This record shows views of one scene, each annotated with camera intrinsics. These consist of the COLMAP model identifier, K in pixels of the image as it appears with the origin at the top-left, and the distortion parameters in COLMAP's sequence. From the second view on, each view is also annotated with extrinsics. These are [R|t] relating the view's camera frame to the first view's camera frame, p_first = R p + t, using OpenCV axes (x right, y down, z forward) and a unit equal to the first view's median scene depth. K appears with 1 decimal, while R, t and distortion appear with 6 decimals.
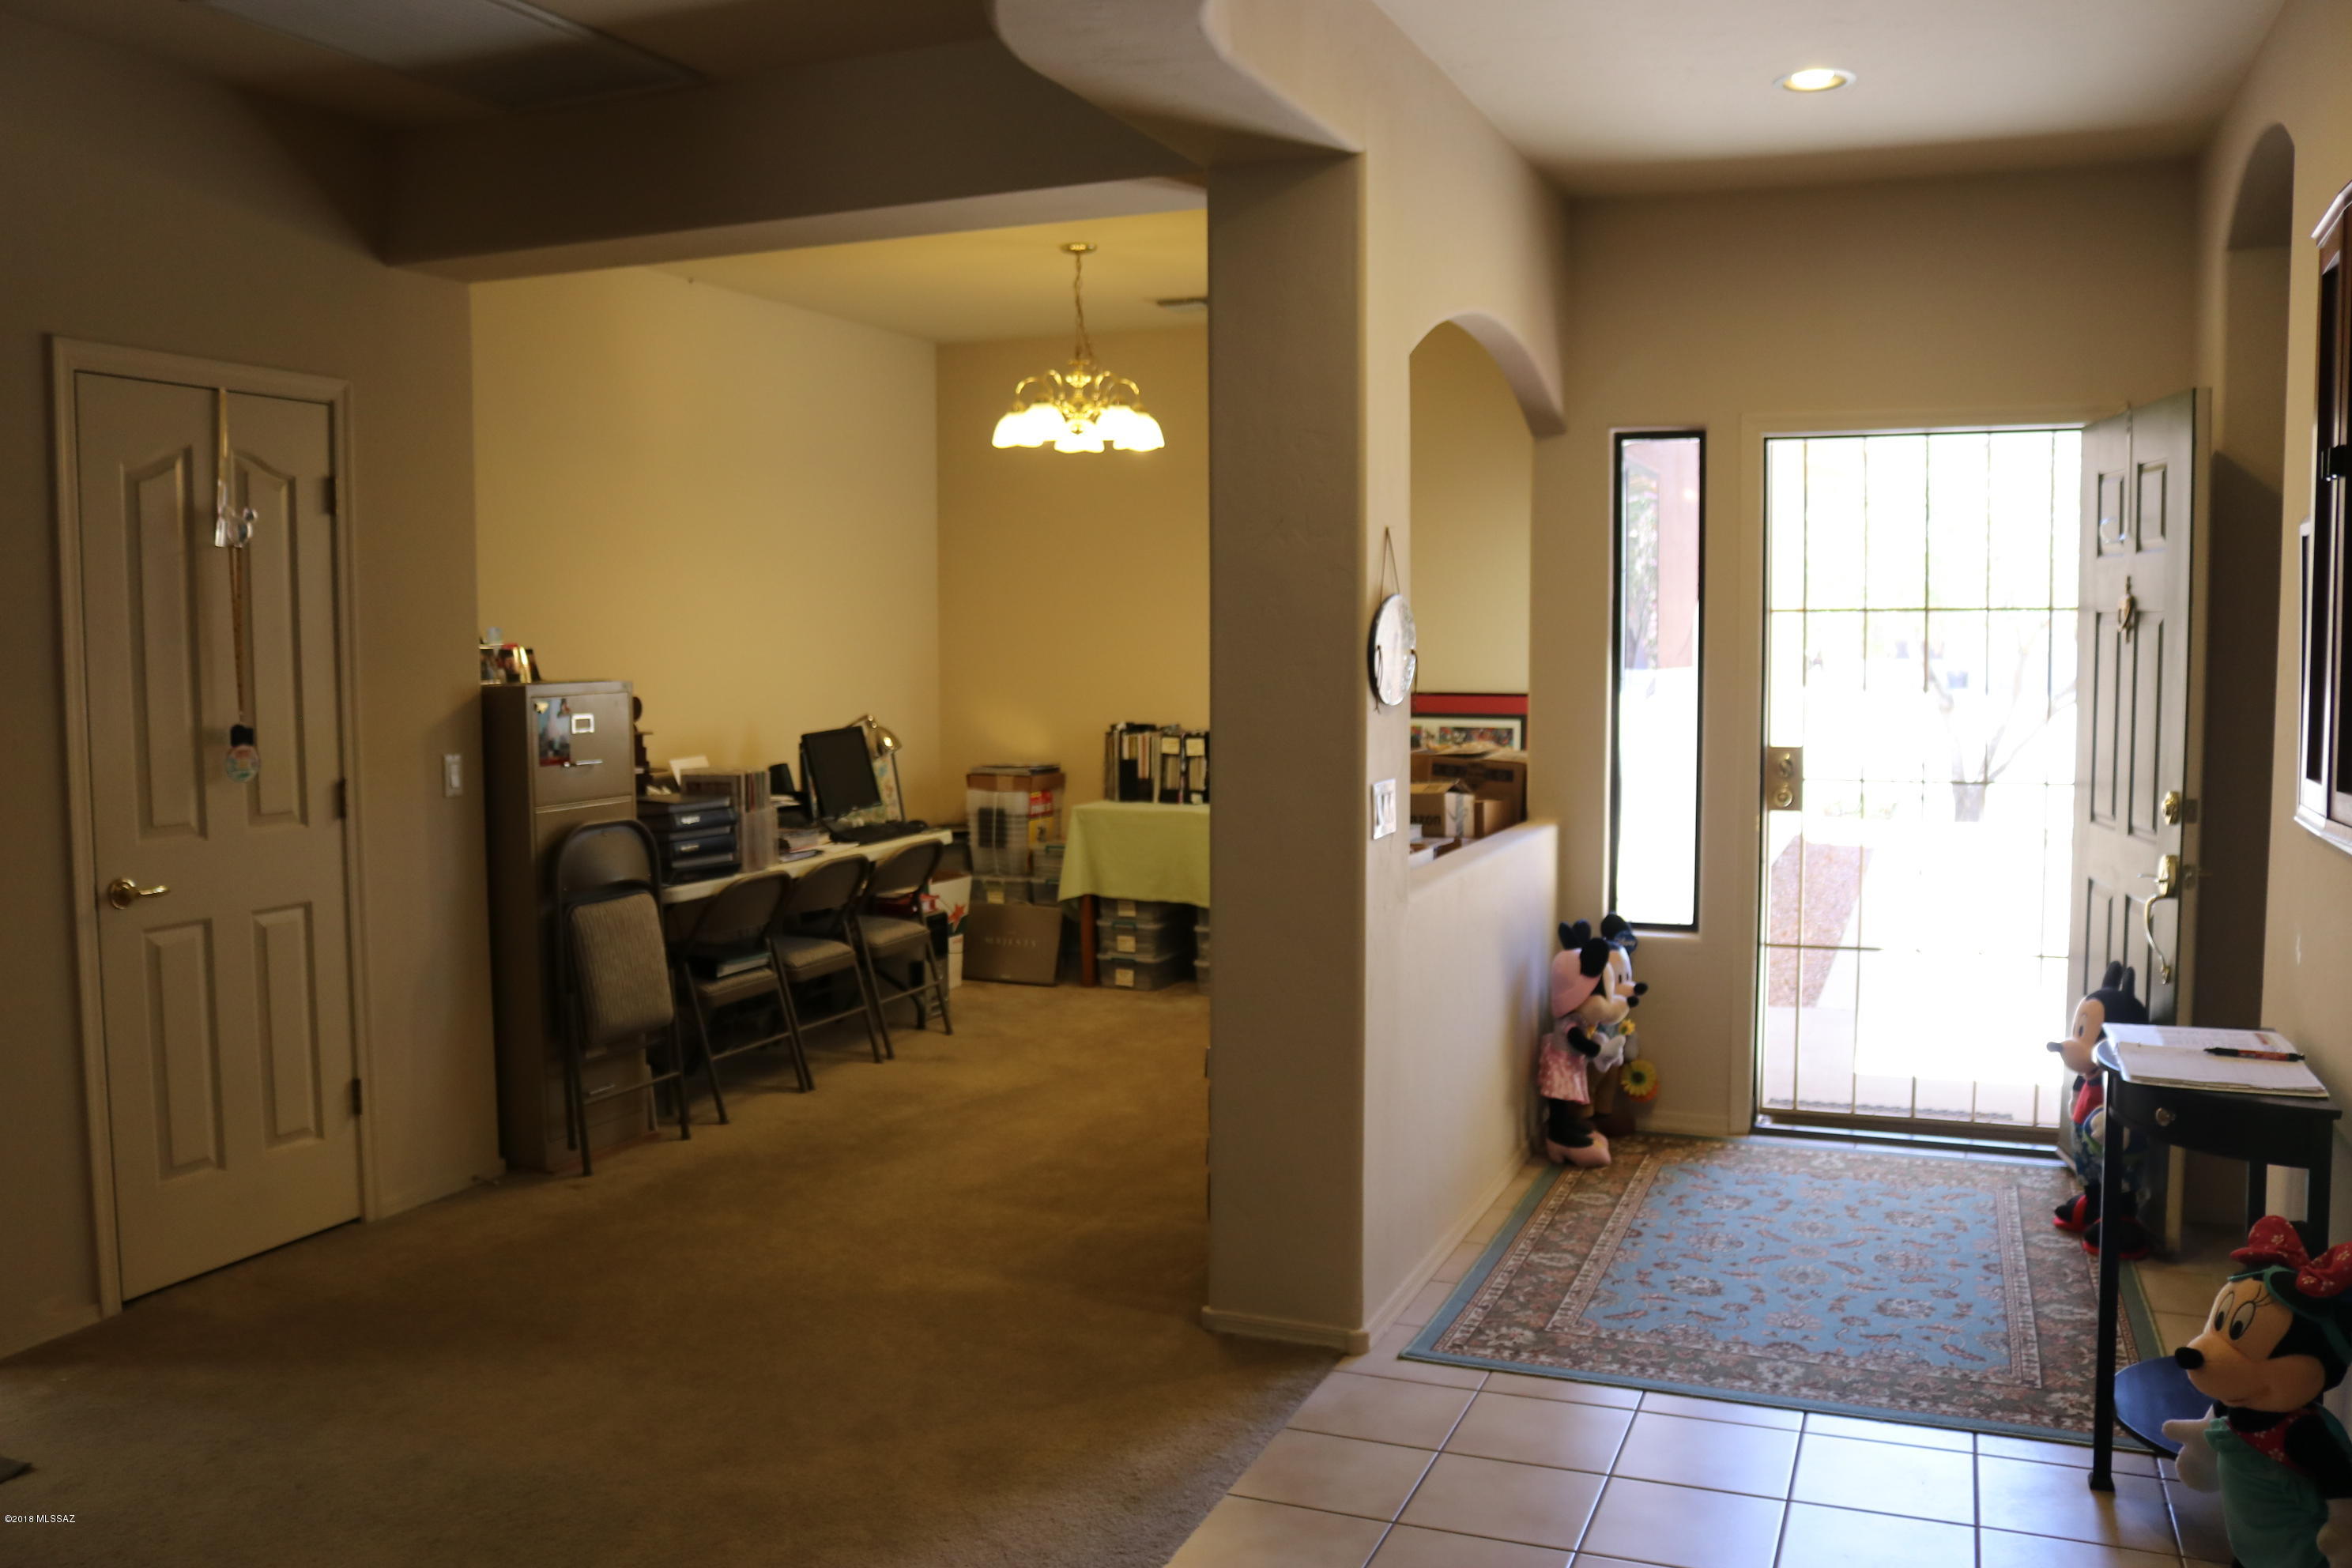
lens RADIAL K [[1932.9, 0, 1147.7], [0, 1932.9, 809.2], [0, 0, 1]] dist [-0.159082, 0.125734]
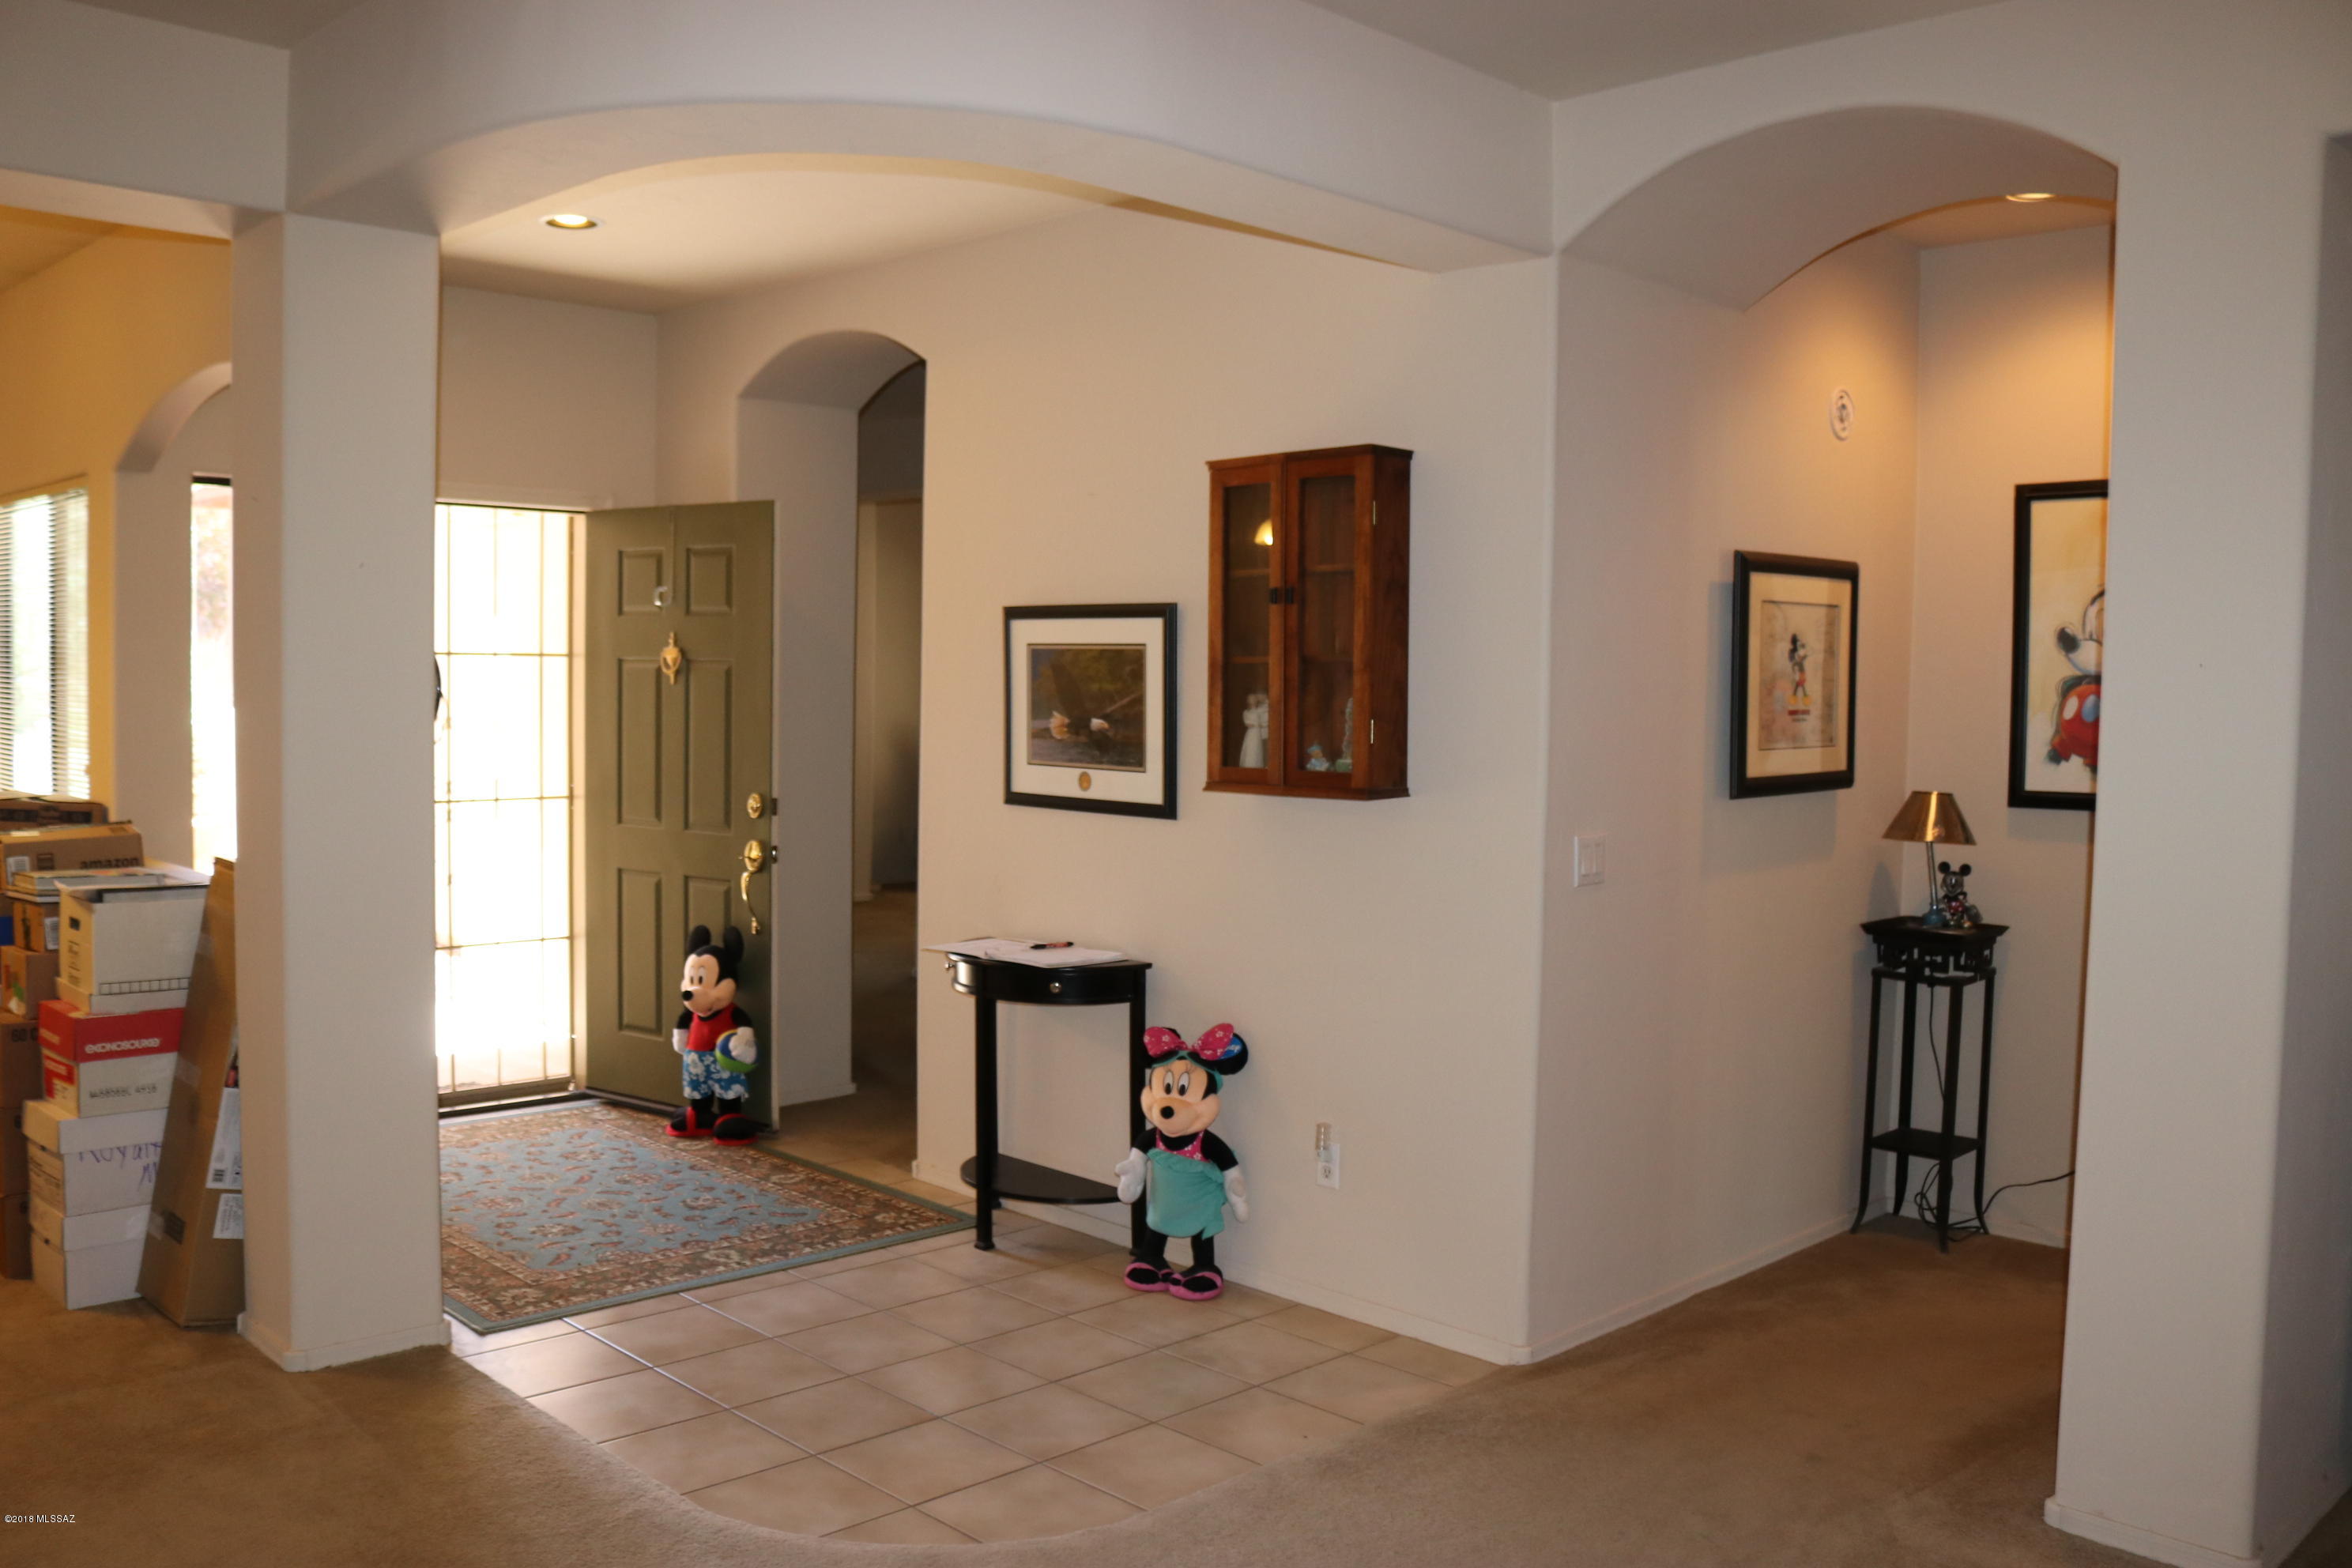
lens RADIAL K [[1932.9, 0, 1147.7], [0, 1932.9, 809.2], [0, 0, 1]] dist [-0.159082, 0.125734]
pose [[0.388057, -0.046979, 0.920437, -0.433280], [0.062663, 0.997734, 0.024506, -0.010164], [-0.919503, 0.048168, 0.390121, 0.129208]]
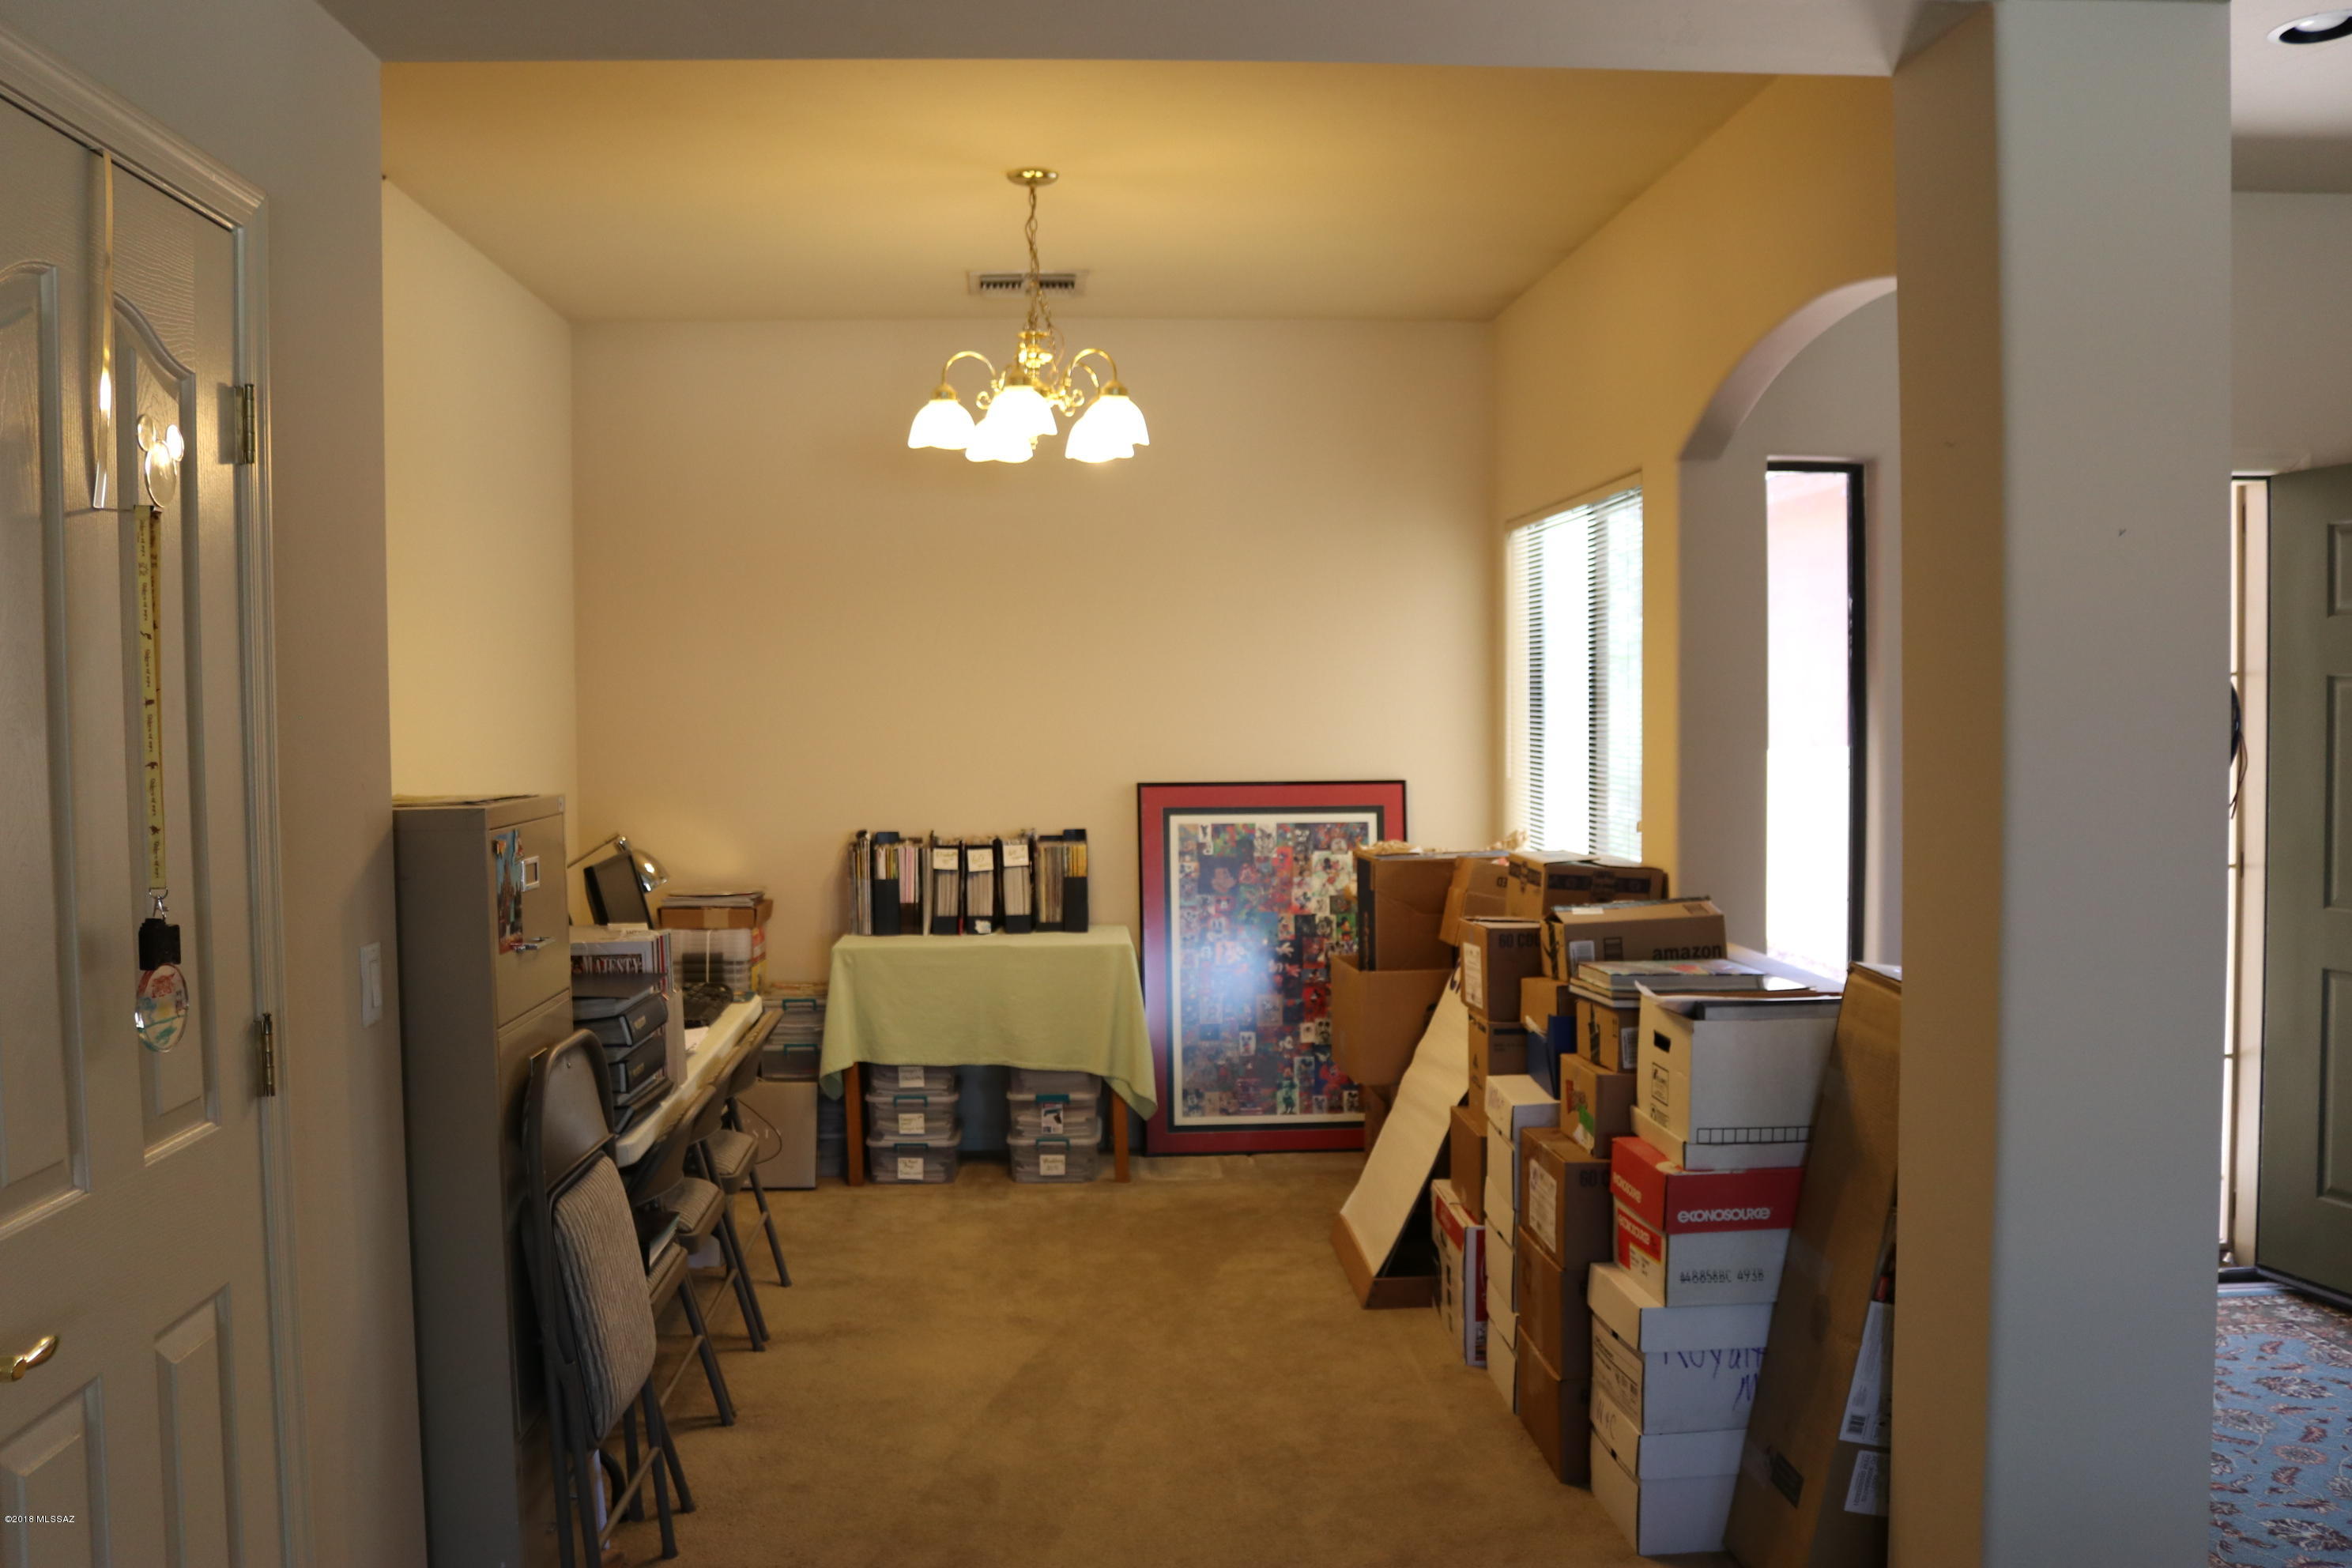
lens RADIAL K [[1932.9, 0, 1147.7], [0, 1932.9, 809.2], [0, 0, 1]] dist [-0.159082, 0.125734]
pose [[0.899023, -0.028185, 0.436993, -0.315887], [0.046773, 0.998398, -0.031831, -0.031168], [-0.435396, 0.049057, 0.898901, 0.347783]]
